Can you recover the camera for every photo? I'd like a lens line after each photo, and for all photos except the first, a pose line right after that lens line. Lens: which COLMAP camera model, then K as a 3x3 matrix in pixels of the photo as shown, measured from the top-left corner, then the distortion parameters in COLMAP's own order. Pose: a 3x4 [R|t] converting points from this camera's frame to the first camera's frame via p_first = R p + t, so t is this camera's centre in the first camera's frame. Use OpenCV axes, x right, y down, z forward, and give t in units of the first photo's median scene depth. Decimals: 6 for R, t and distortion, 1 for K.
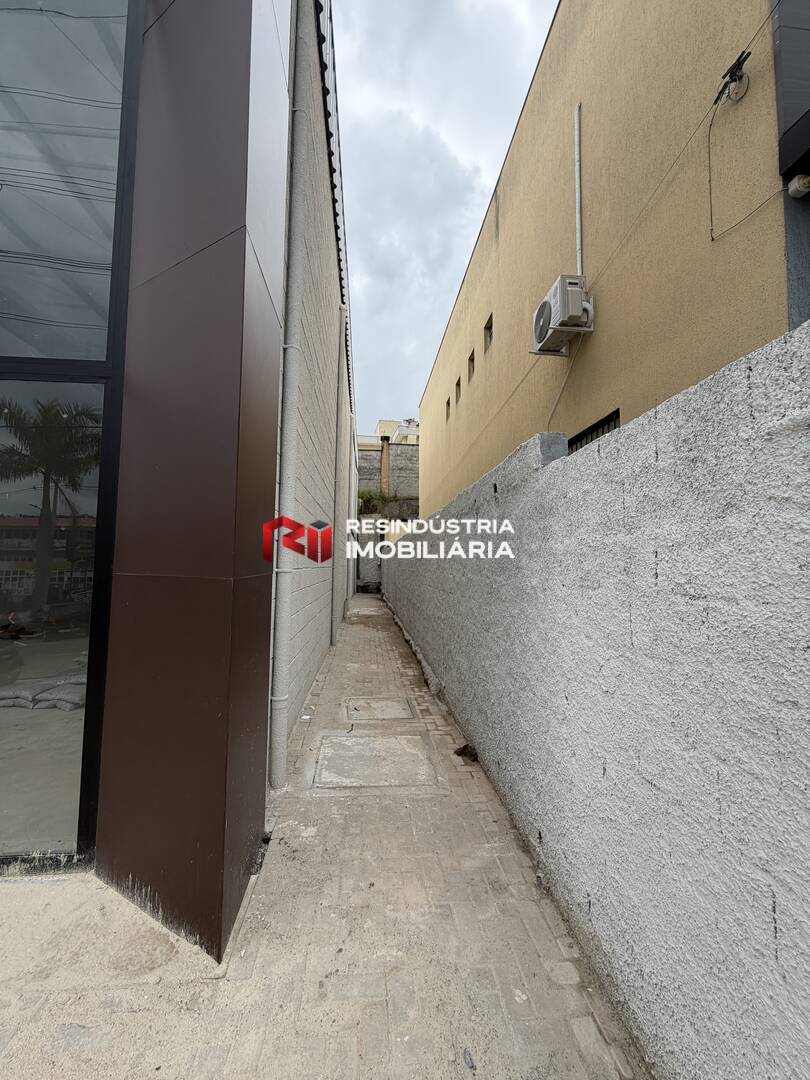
lens RADIAL K [[428.9, 0, 400.9], [0, 428.9, 535.7], [0, 0, 1]] dist [-0.001772, -0.000266]
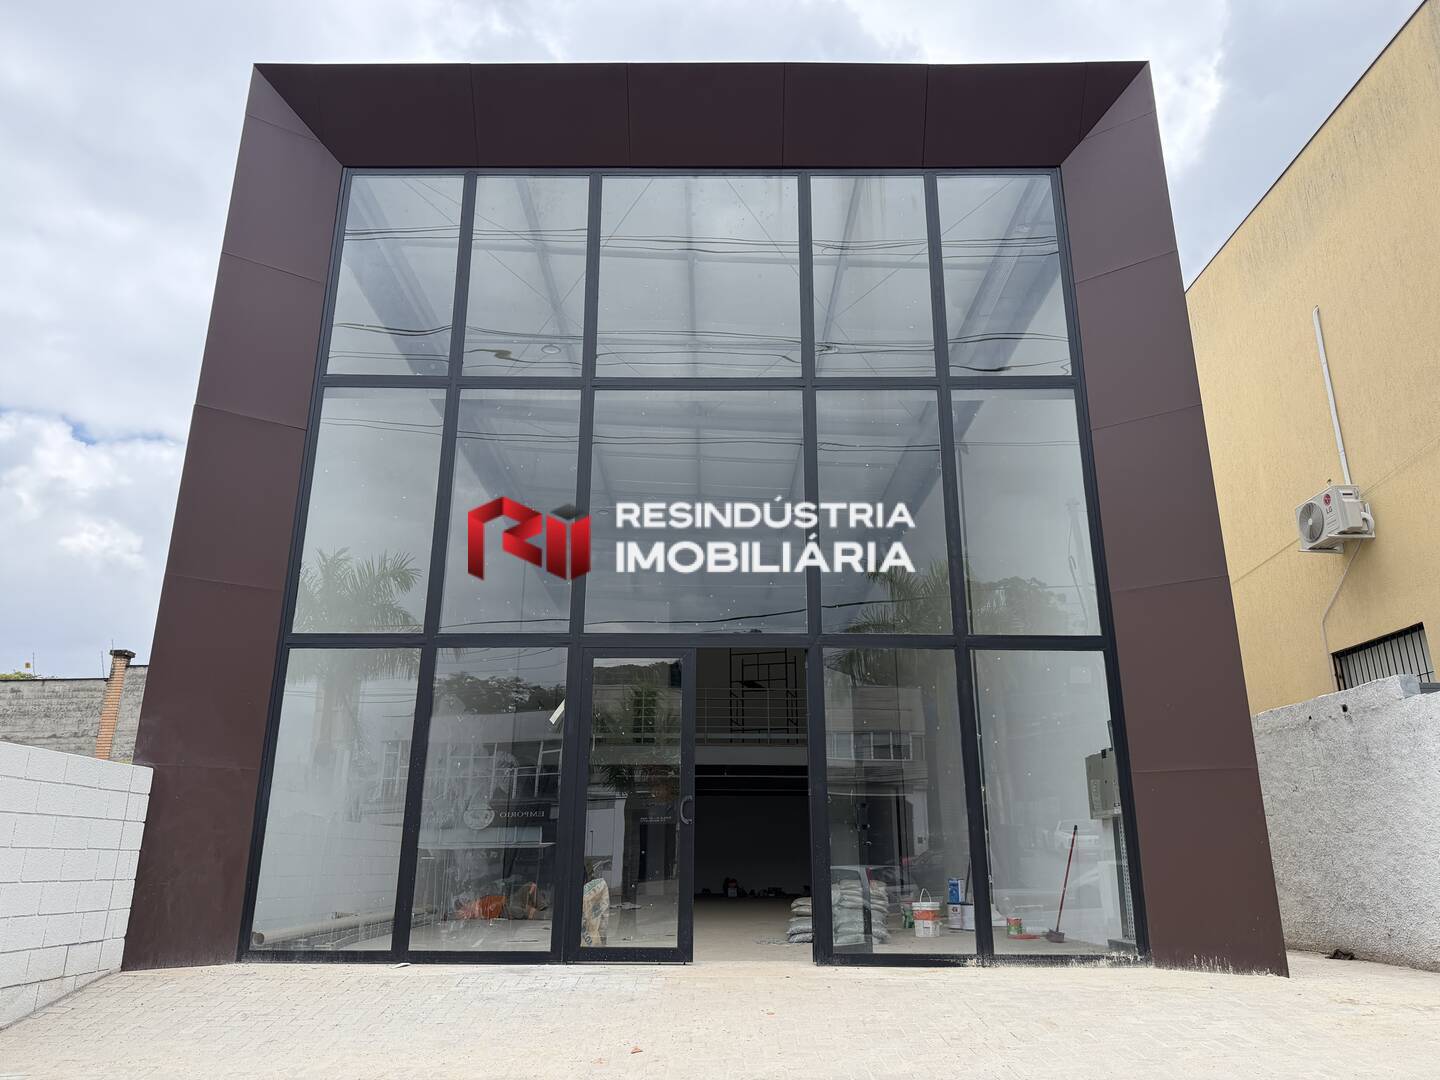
lens RADIAL K [[991.1, 0, 720.0], [0, 991.1, 540.0], [0, 0, 1]] dist [-0.009536, -0.006055]
pose [[0.995993, -0.030090, -0.084220, -0.884821], [0.009261, 0.971339, -0.237519, 0.052243], [0.088953, 0.235787, 0.967725, -1.362910]]
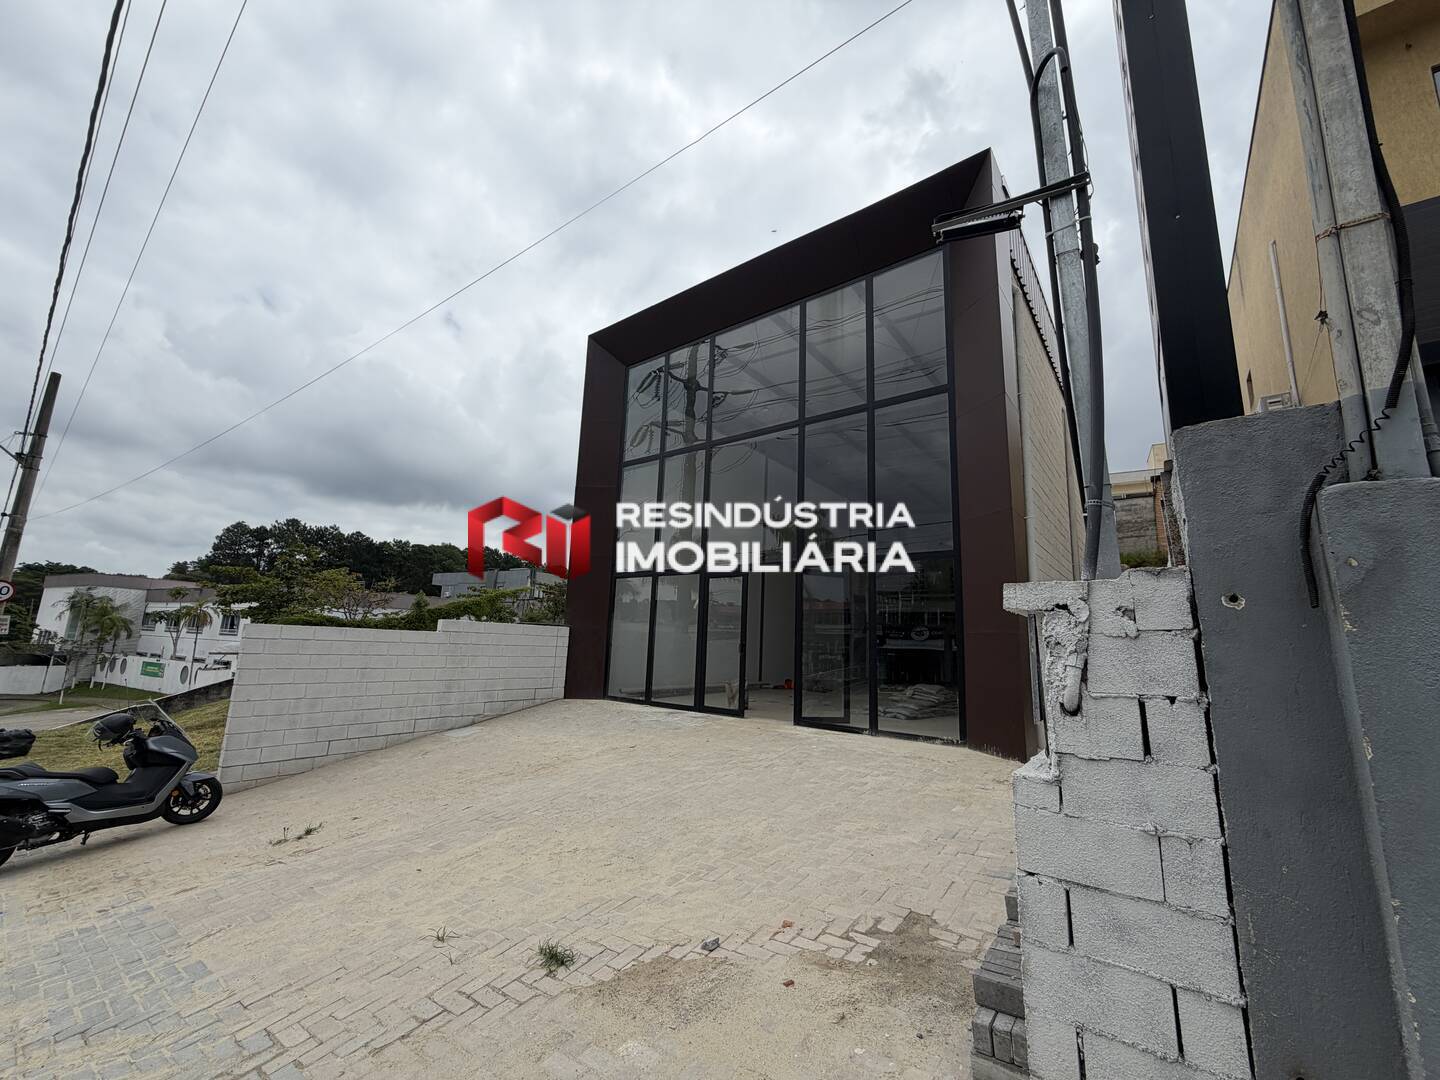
lens RADIAL K [[571.9, 0, 716.5], [0, 571.9, 543.7], [0, 0, 1]] dist [-0.001772, -0.000266]
pose [[0.728036, -0.104538, -0.677521, 0.287423], [0.001129, 0.988486, -0.151306, 0.042277], [0.685538, 0.109391, 0.719772, -1.194272]]
